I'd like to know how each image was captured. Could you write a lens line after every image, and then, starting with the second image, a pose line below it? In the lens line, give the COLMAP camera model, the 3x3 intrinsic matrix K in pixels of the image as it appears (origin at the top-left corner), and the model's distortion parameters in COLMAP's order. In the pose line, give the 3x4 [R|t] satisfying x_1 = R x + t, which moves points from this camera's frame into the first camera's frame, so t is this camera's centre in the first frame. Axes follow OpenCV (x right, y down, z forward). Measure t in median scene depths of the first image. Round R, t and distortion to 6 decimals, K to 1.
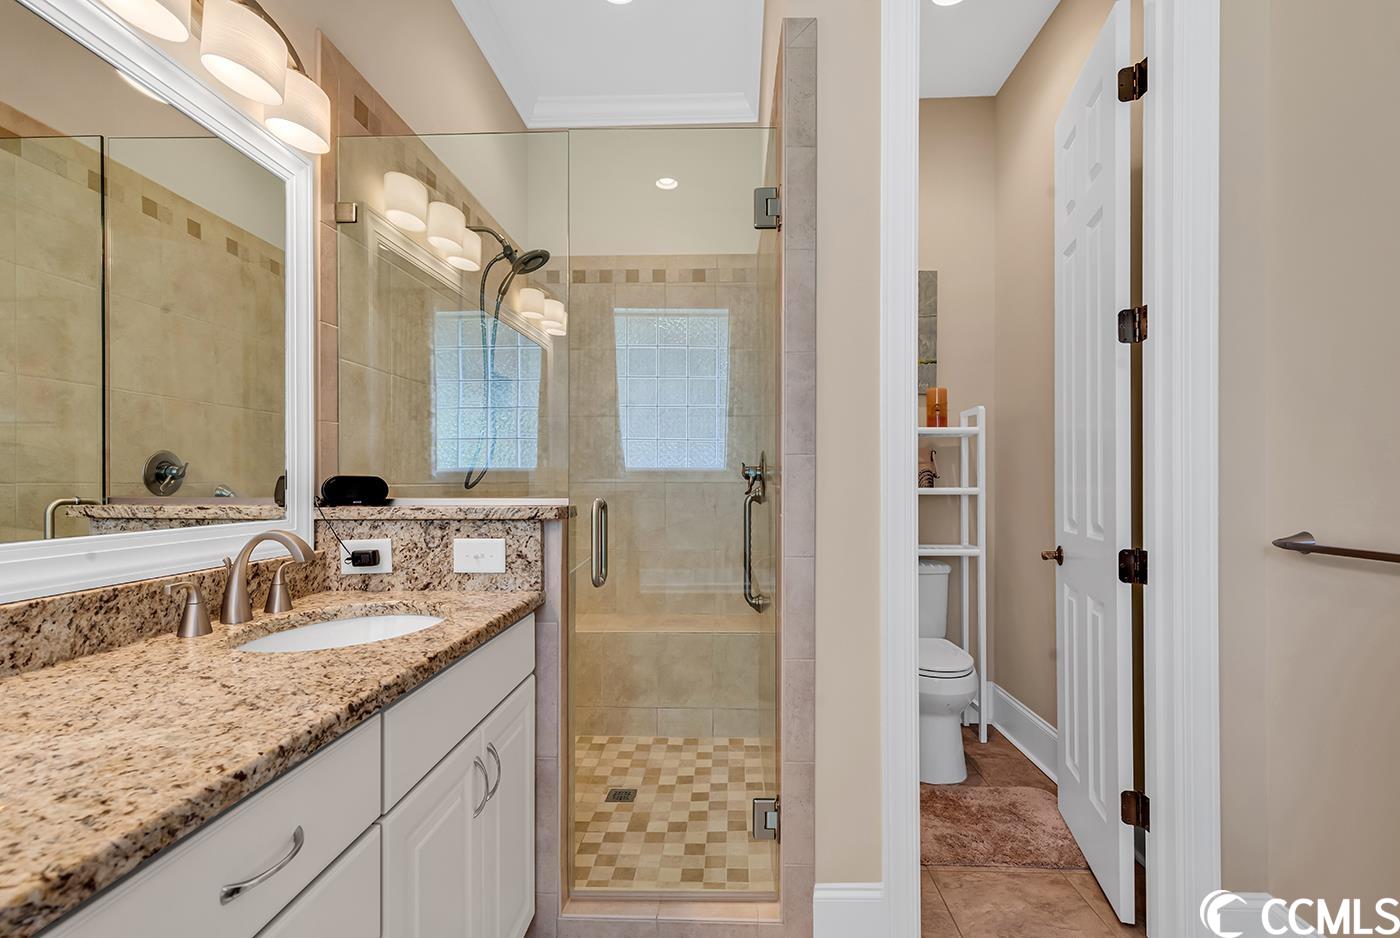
lens RADIAL K [[638.9, 0, 704.5], [0, 638.9, 479.8], [0, 0, 1]] dist [0.006998, 0.000142]
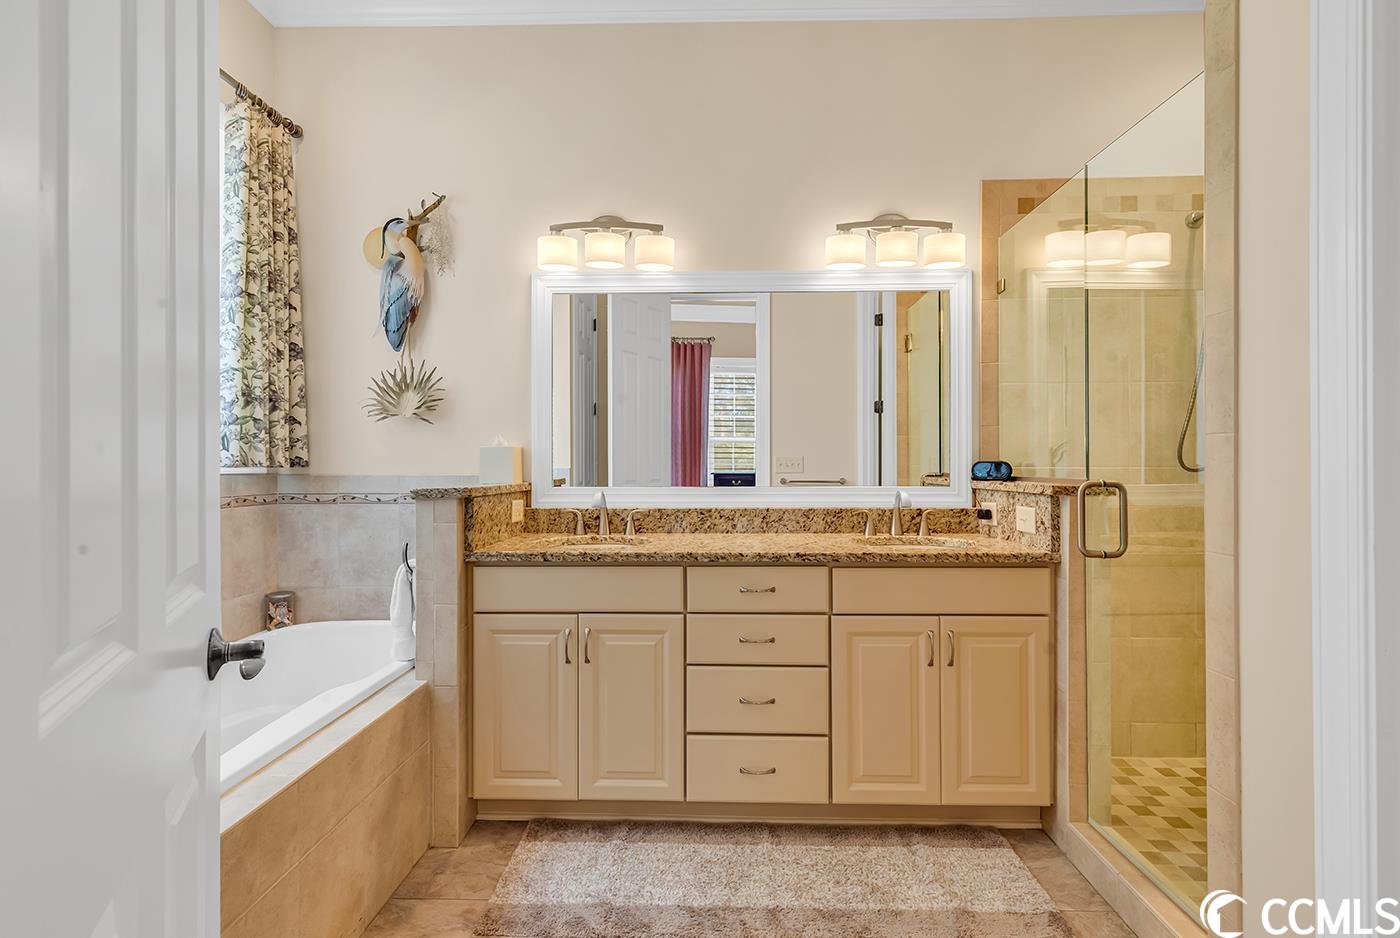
lens RADIAL K [[638.9, 0, 704.5], [0, 638.9, 479.8], [0, 0, 1]] dist [0.006998, 0.000142]
pose [[0.007067, 0.024495, -0.999675, 1.017802], [0.002718, 0.999696, 0.024515, -0.000312], [0.999971, -0.002890, 0.006998, 0.318943]]
